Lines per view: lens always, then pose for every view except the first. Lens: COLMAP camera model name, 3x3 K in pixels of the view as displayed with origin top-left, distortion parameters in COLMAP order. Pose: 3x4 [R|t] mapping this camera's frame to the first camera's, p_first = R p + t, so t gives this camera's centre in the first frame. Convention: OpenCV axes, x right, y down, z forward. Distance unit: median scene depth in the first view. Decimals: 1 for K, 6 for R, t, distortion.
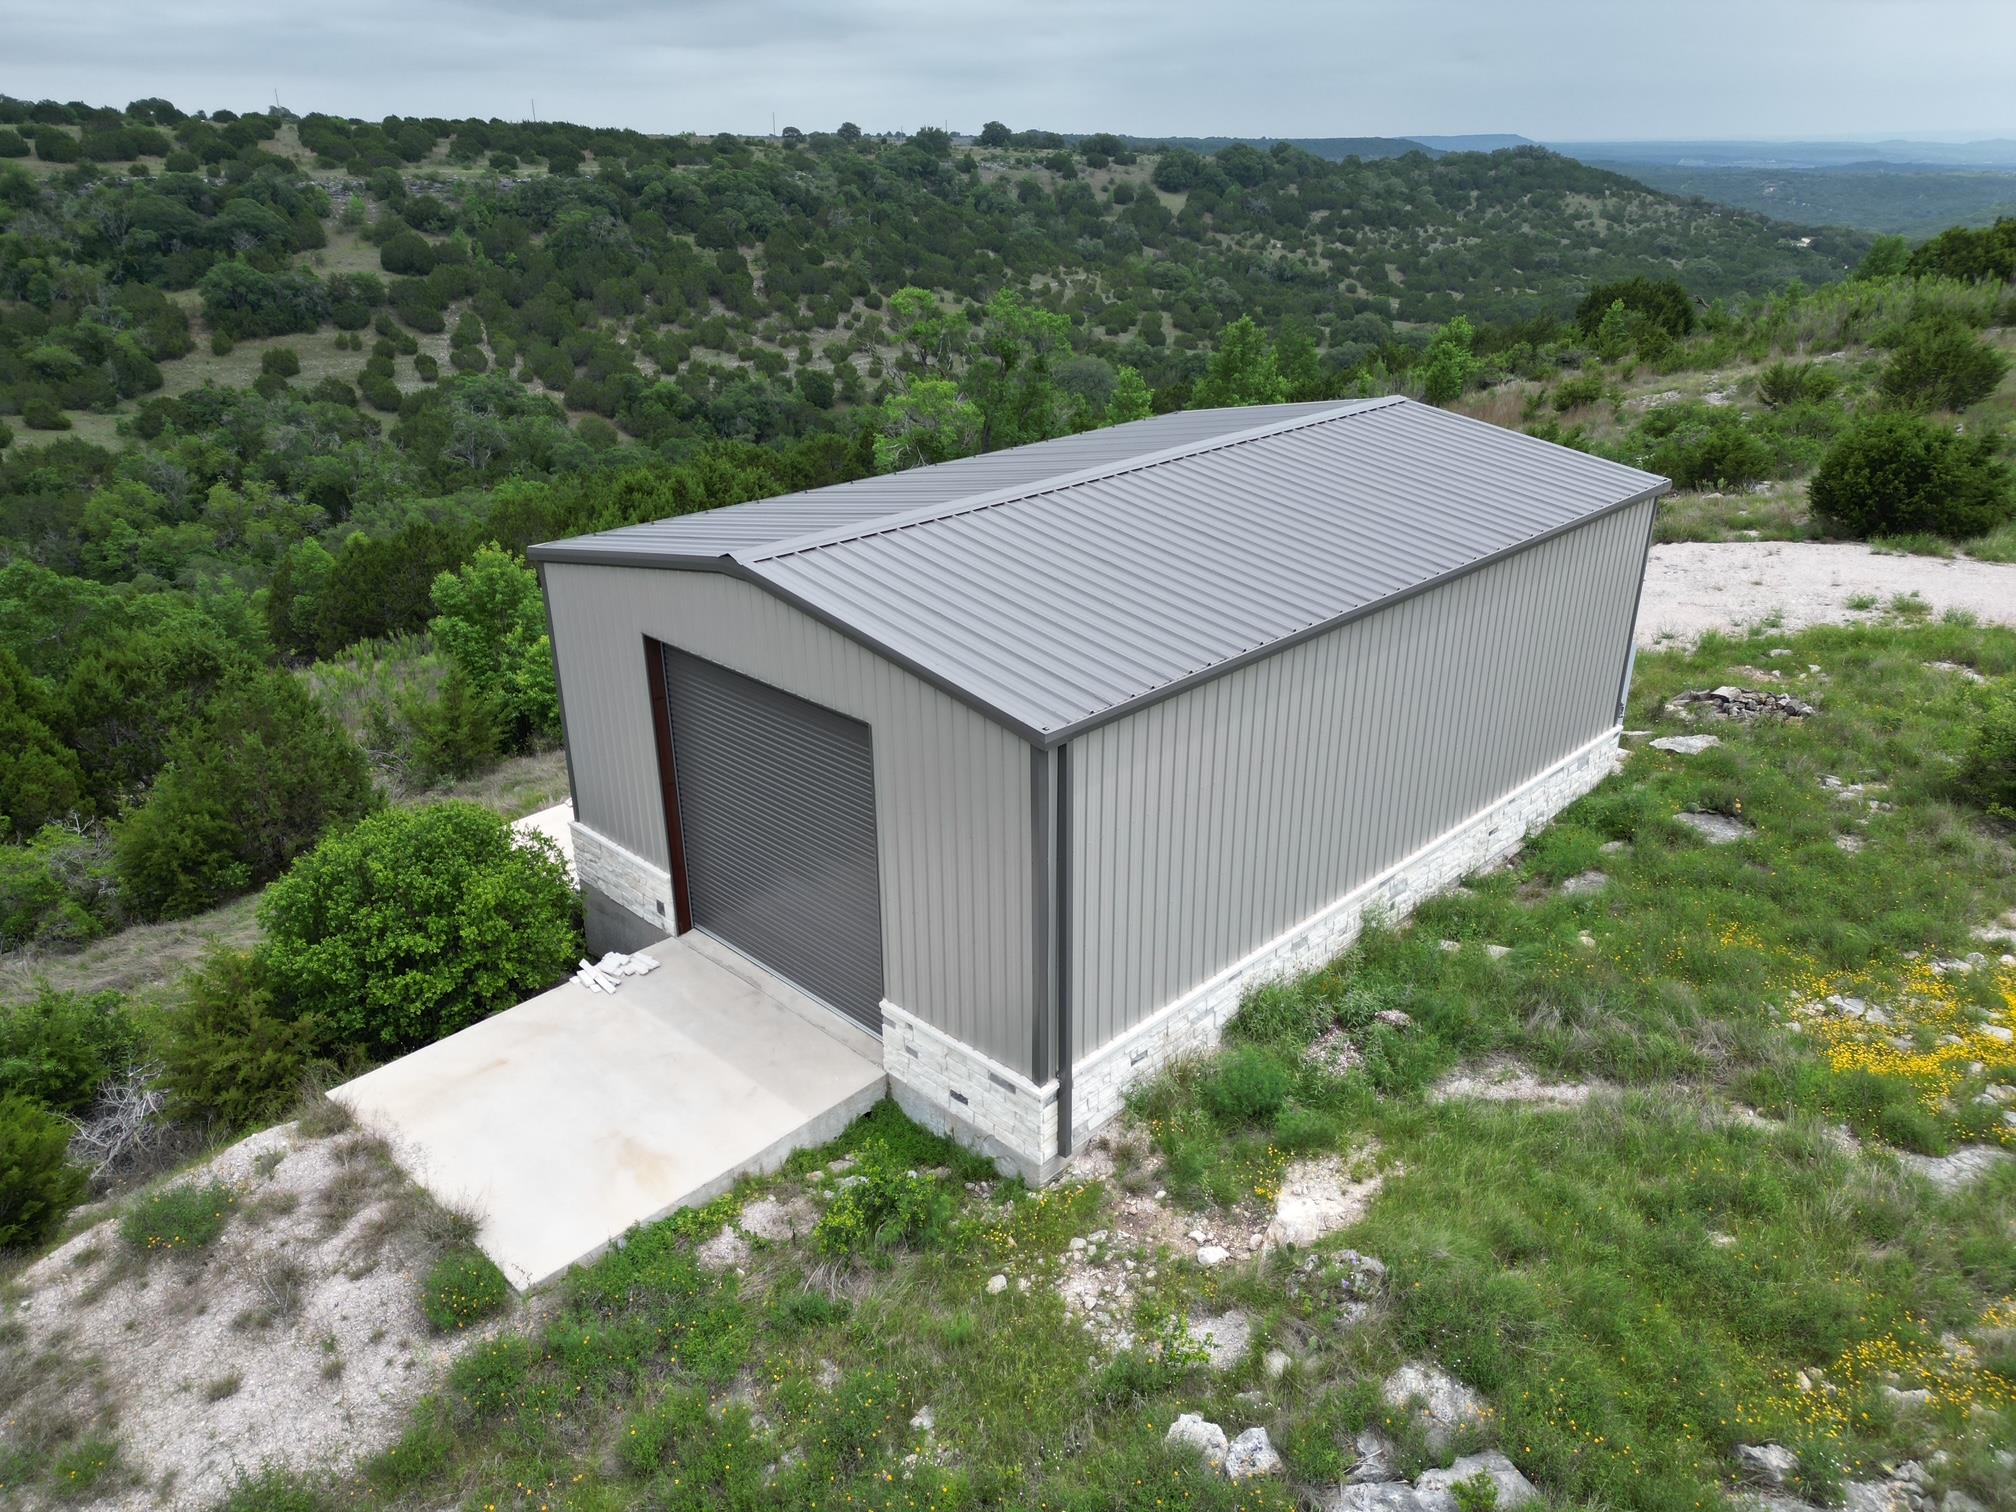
lens RADIAL K [[1413.1, 0, 999.3], [0, 1413.1, 757.9], [0, 0, 1]] dist [0.063931, -0.054018]
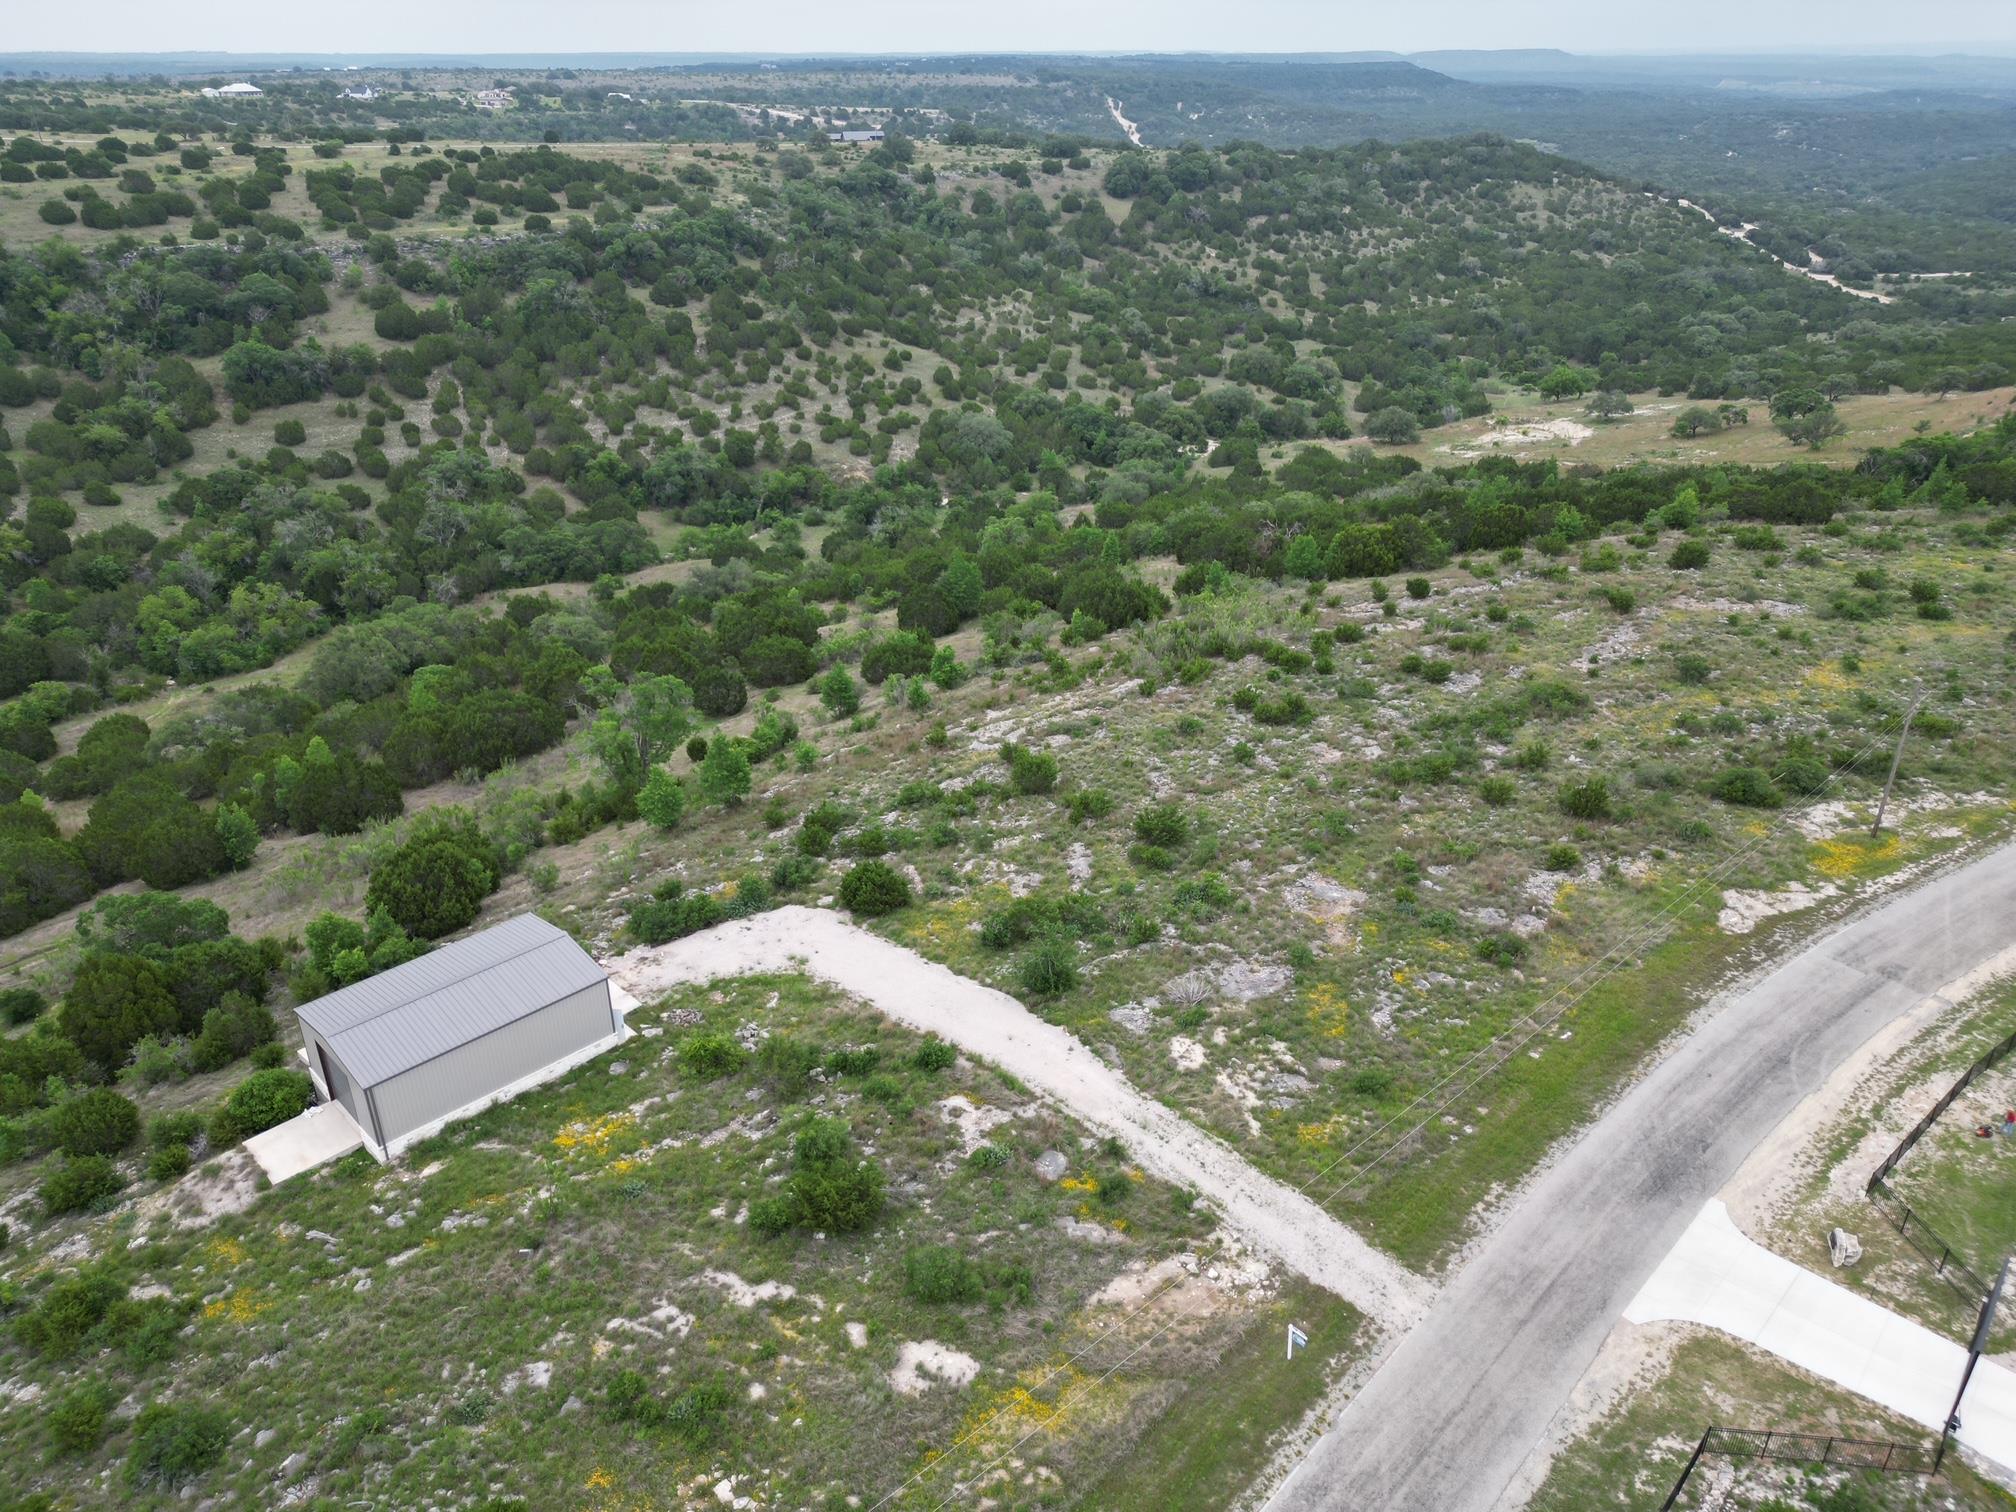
lens RADIAL K [[1413.1, 0, 1002.0], [0, 1413.1, 759.7], [0, 0, 1]] dist [0.063931, -0.054018]
pose [[0.999768, 0.014136, -0.016270, 0.093841], [-0.013184, 0.998273, 0.057239, -0.059685], [0.017051, -0.057011, 0.998228, -0.161777]]
